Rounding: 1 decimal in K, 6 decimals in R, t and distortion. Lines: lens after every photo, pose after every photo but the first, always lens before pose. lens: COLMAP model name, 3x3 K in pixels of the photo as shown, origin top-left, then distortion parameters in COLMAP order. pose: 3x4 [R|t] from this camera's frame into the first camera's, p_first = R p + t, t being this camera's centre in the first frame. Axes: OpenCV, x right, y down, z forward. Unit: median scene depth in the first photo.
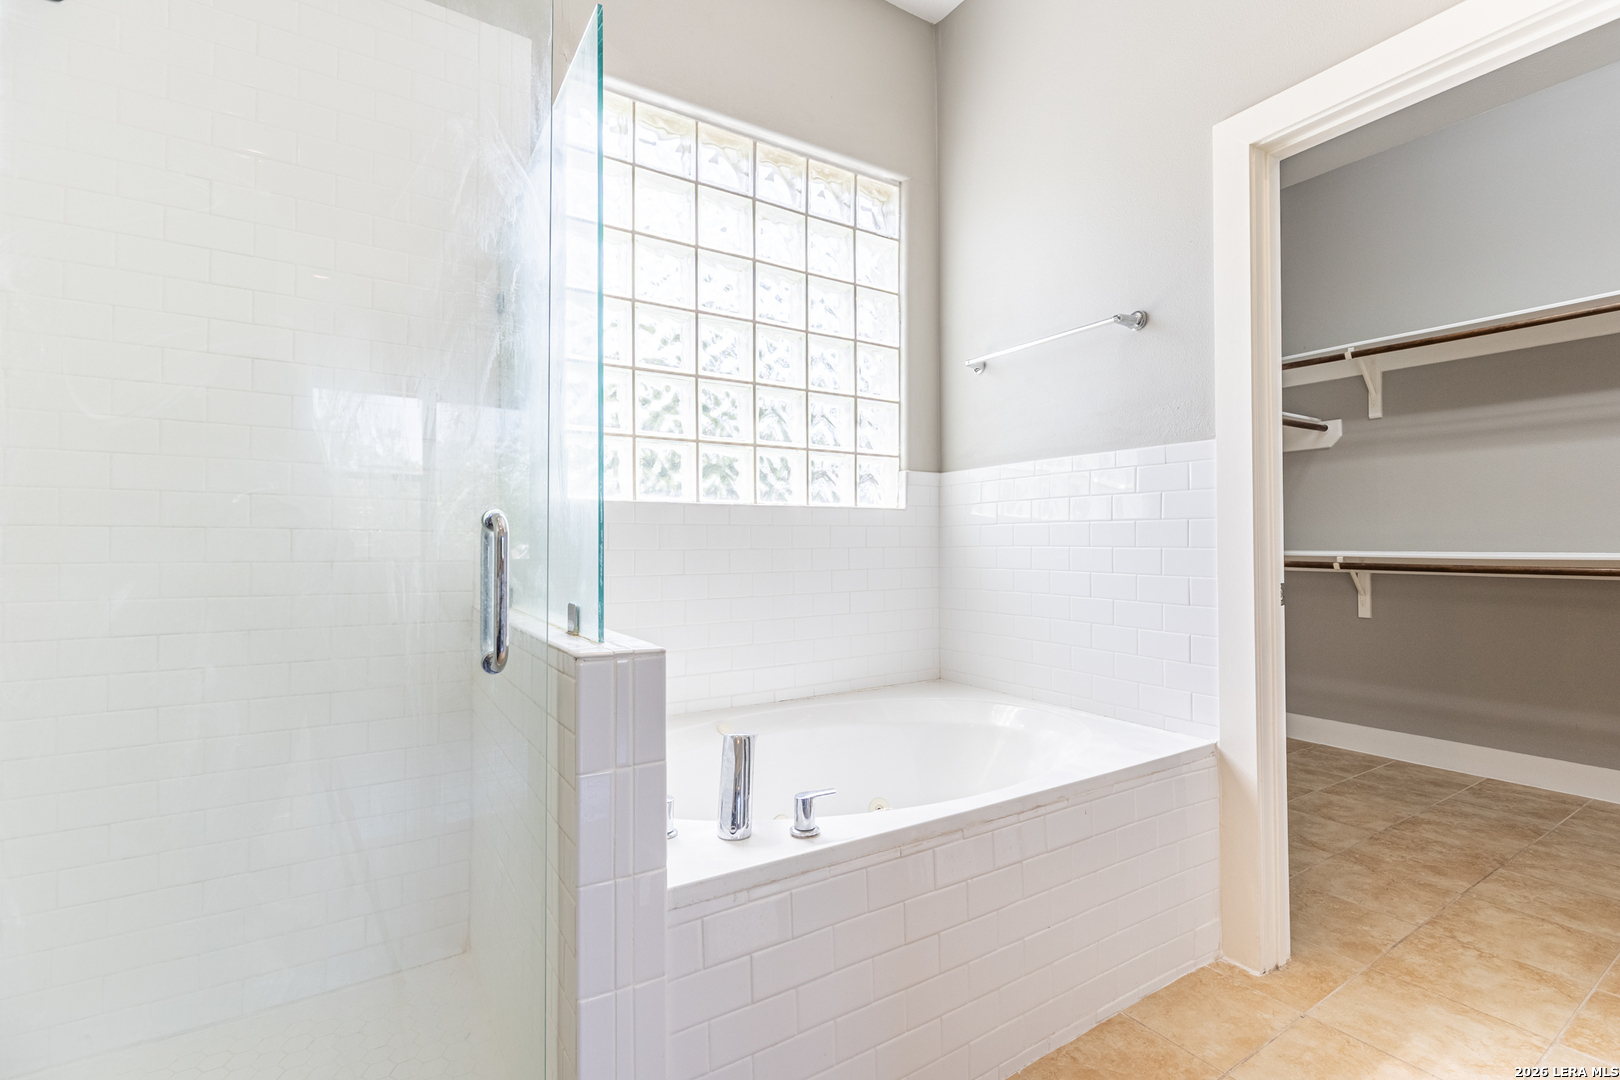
lens RADIAL K [[725.7, 0, 811.9], [0, 725.7, 539.1], [0, 0, 1]] dist [0.008992, -0.002089]
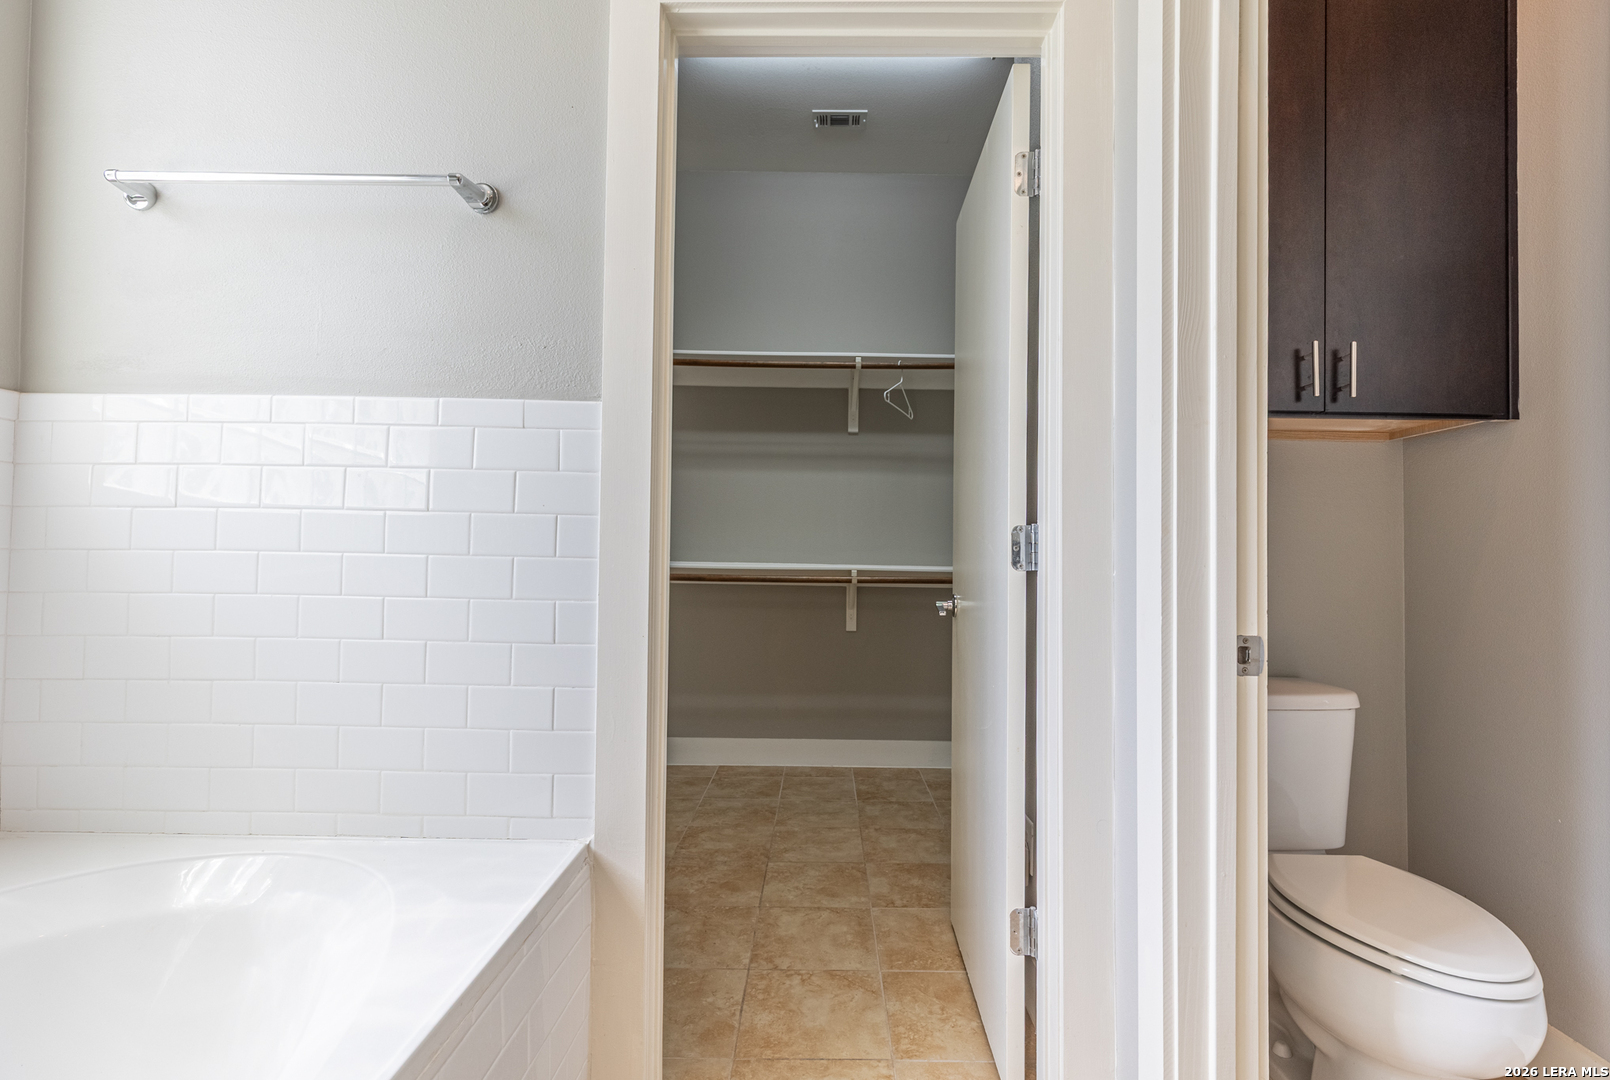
lens RADIAL K [[721.2, 0, 797.6], [0, 721.2, 536.8], [0, 0, 1]] dist [0.008992, -0.002089]
pose [[0.536869, 0.032417, 0.843043, 0.069033], [-0.021248, 0.999464, -0.024900, 0.004948], [-0.843398, -0.004545, 0.537270, 0.412333]]
